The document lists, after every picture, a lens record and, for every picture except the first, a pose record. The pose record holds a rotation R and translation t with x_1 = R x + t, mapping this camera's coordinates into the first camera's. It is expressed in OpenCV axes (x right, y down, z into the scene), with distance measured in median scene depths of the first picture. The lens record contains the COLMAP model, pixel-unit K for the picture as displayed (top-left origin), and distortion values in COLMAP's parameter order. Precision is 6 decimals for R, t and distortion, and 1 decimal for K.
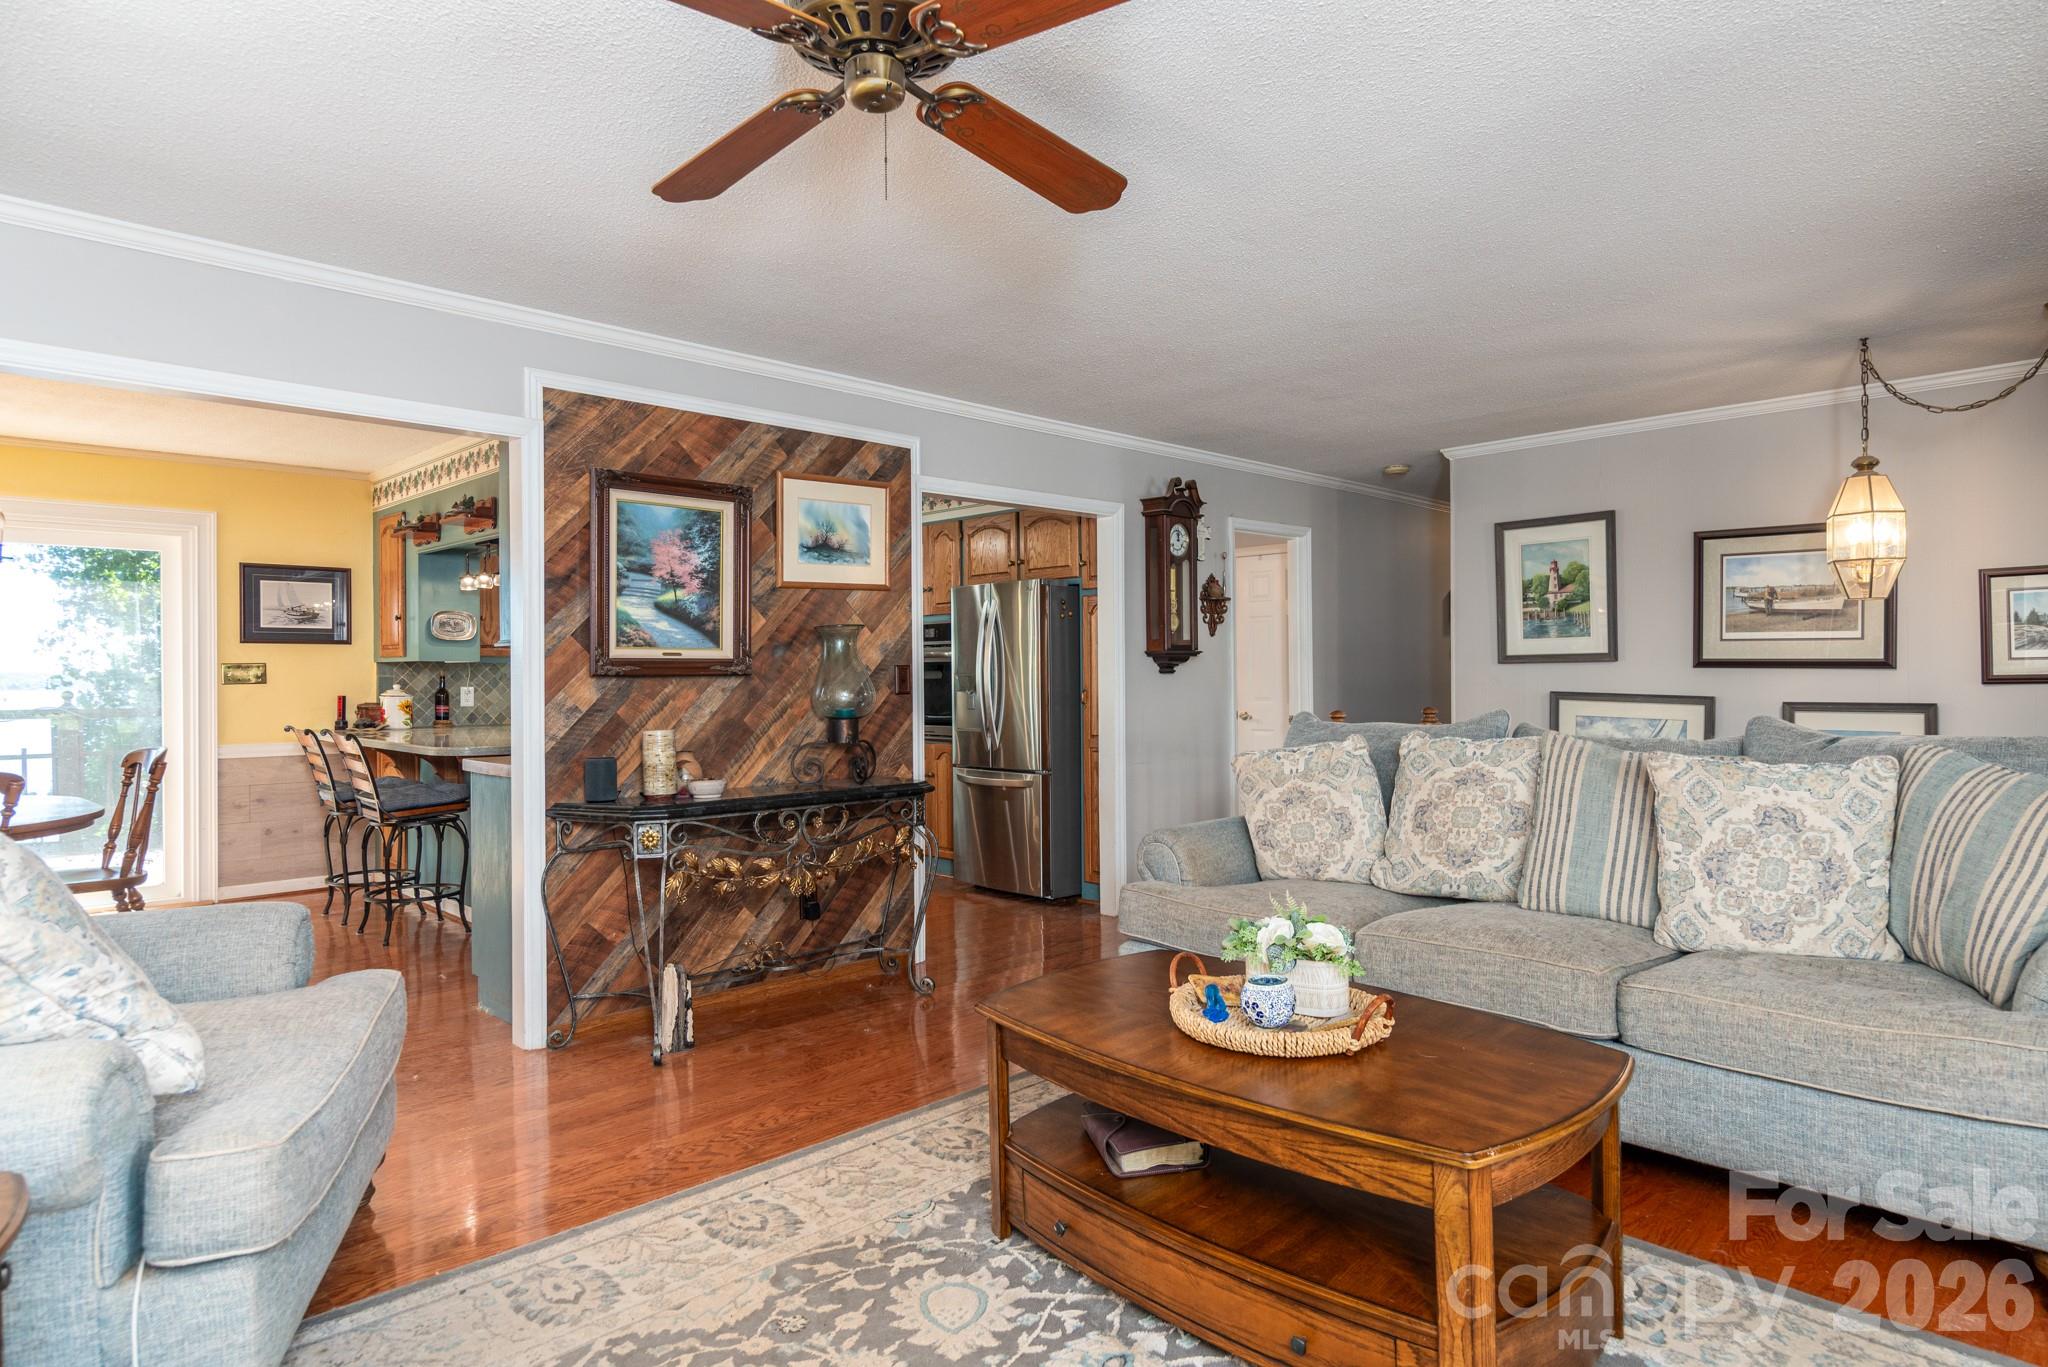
lens RADIAL K [[1149.1, 0, 1027.6], [0, 1149.1, 677.8], [0, 0, 1]] dist [0.000255, -0.000805]
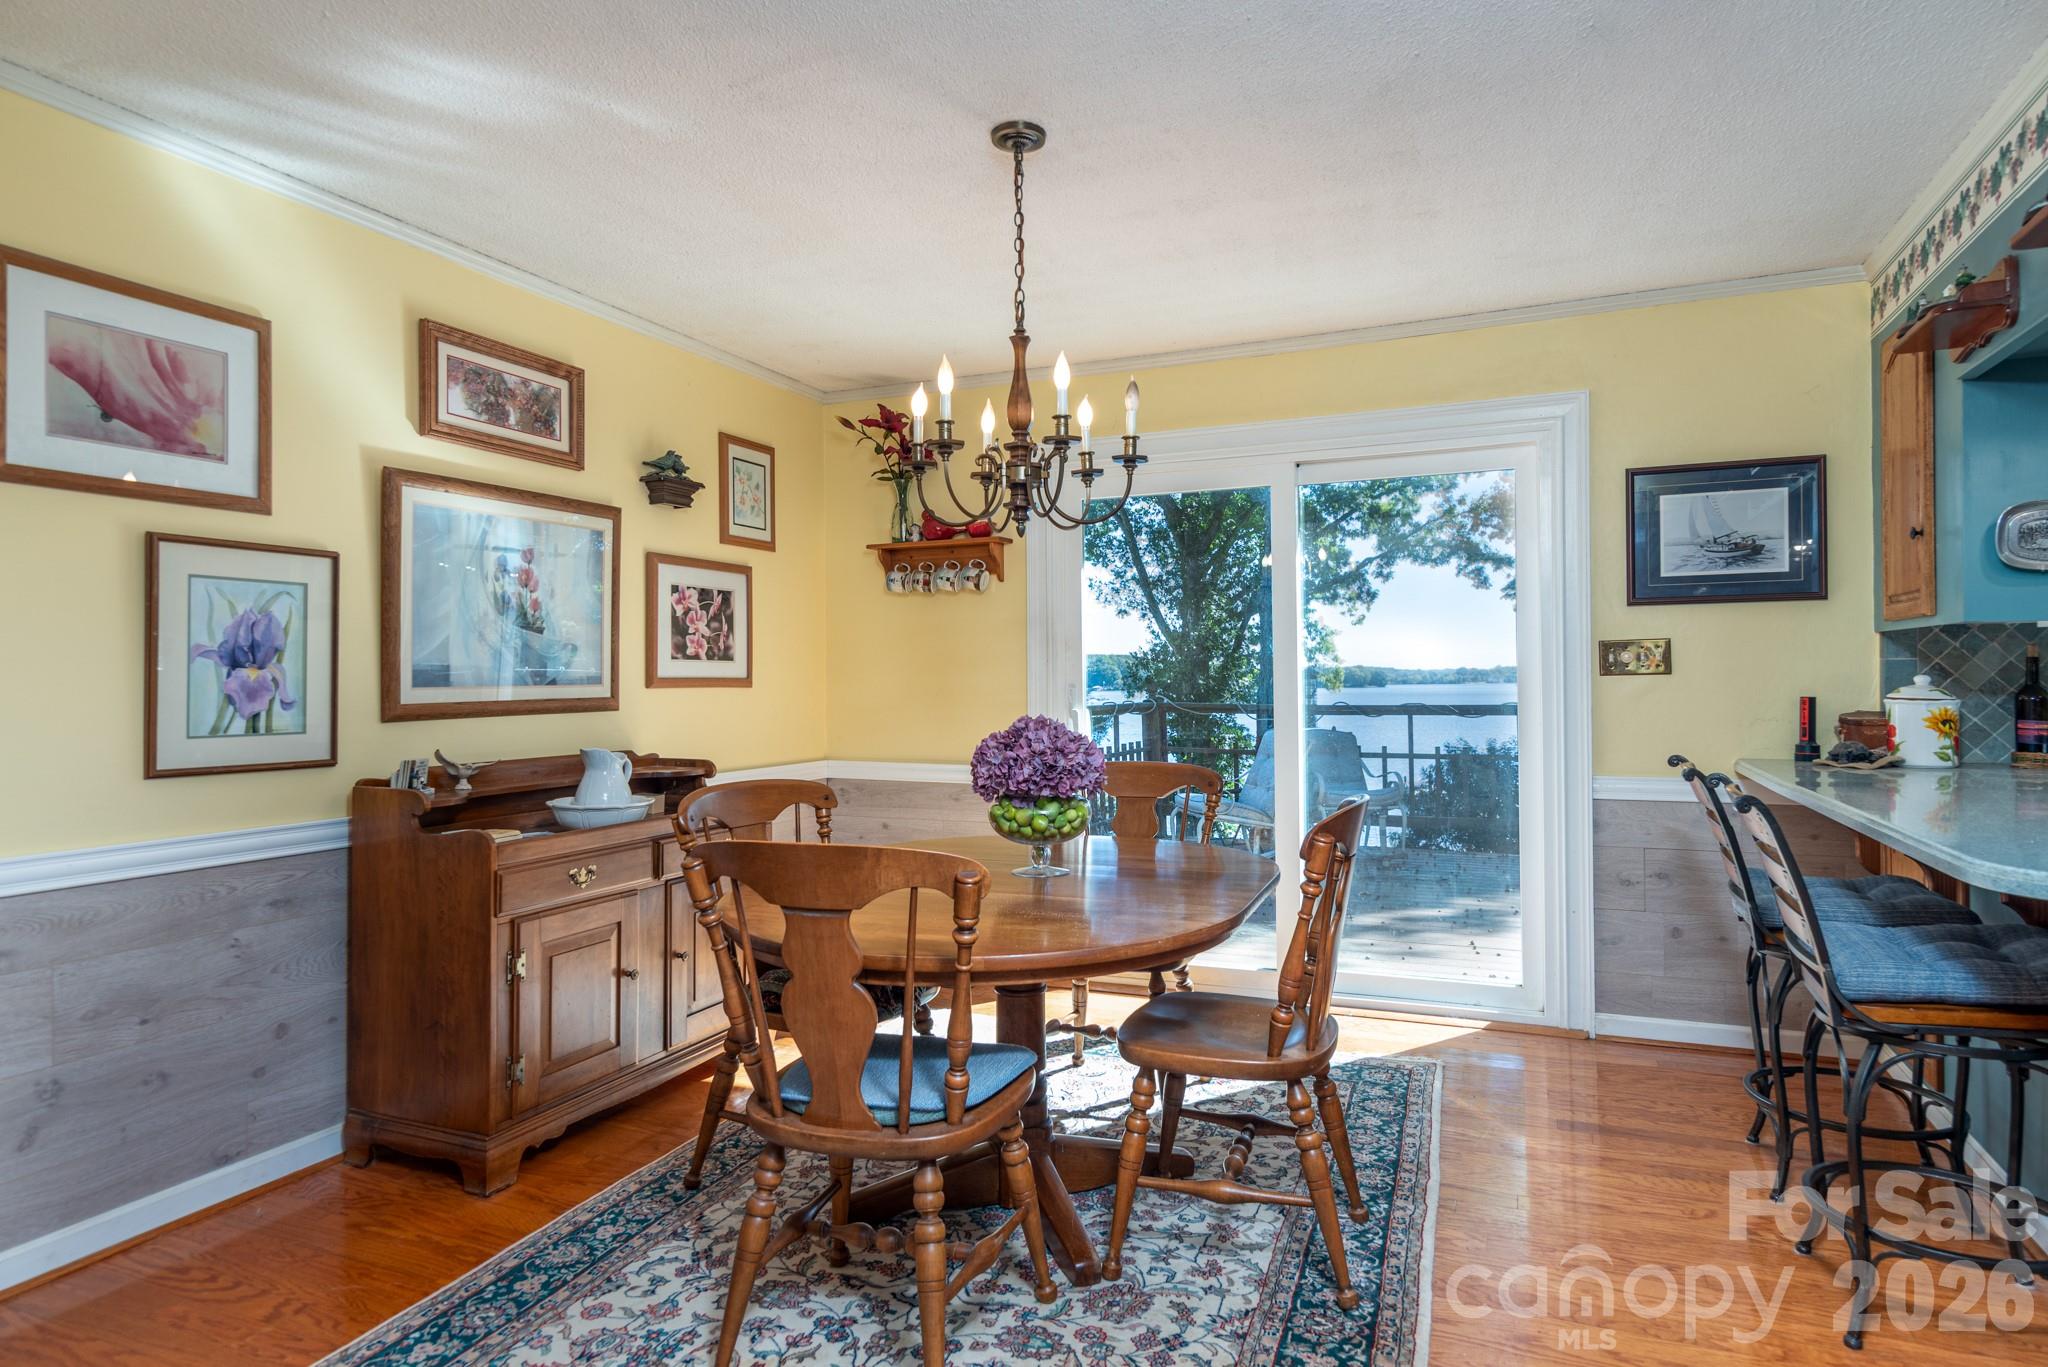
lens RADIAL K [[1149.1, 0, 1029.8], [0, 1149.1, 671.0], [0, 0, 1]] dist [0.000255, -0.000805]
pose [[0.364730, -0.002451, -0.931110, -0.237928], [0.008919, 0.999960, 0.000861, 0.000330], [0.931071, -0.008619, 0.364737, 0.478850]]
